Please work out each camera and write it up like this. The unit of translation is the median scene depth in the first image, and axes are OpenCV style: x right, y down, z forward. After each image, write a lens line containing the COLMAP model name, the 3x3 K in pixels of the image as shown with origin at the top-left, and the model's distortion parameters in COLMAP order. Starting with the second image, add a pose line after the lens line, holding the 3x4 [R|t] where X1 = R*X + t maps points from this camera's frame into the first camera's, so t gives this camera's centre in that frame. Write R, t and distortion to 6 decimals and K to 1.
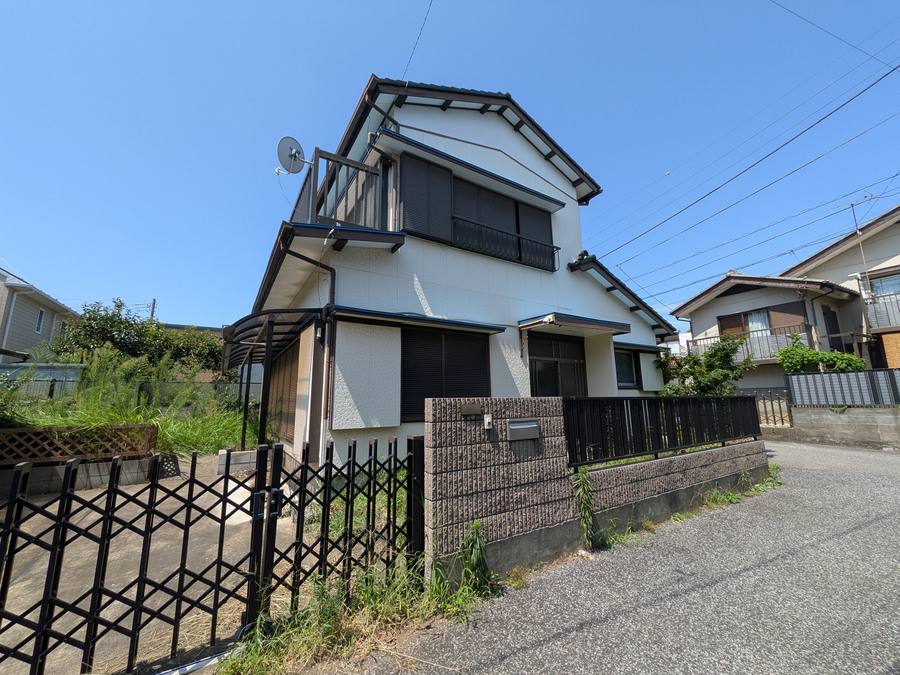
lens RADIAL K [[358.6, 0, 455.3], [0, 358.6, 333.1], [0, 0, 1]] dist [0.002598, -0.000493]
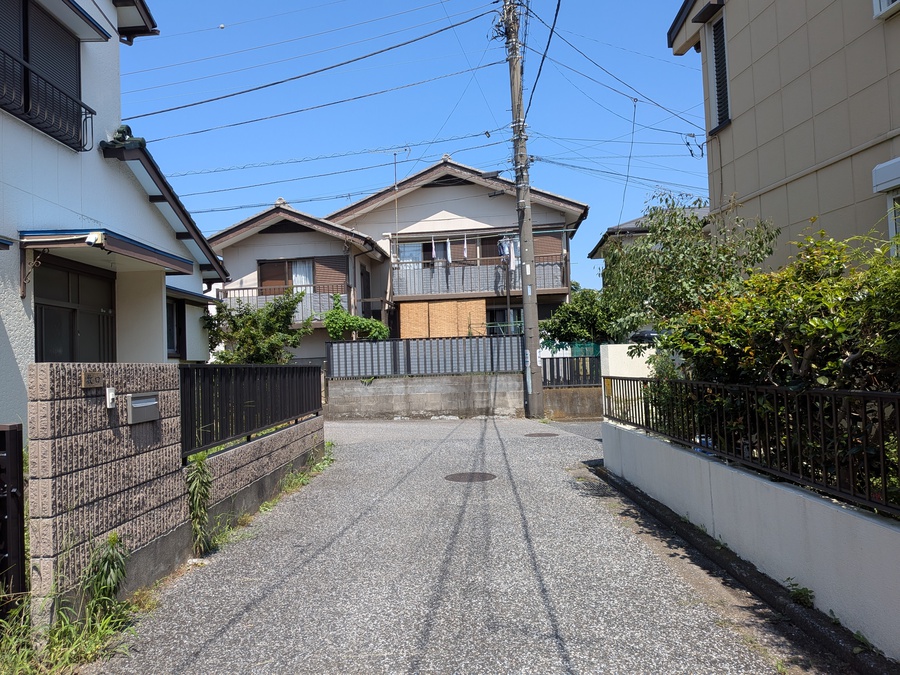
lens RADIAL K [[642.0, 0, 445.2], [0, 642.0, 345.9], [0, 0, 1]] dist [0.020432, -0.050238]
pose [[0.554406, 0.019743, 0.832012, -0.302050], [-0.125867, 0.990208, 0.060374, -0.000765], [-0.822673, -0.138195, 0.551462, -0.089174]]
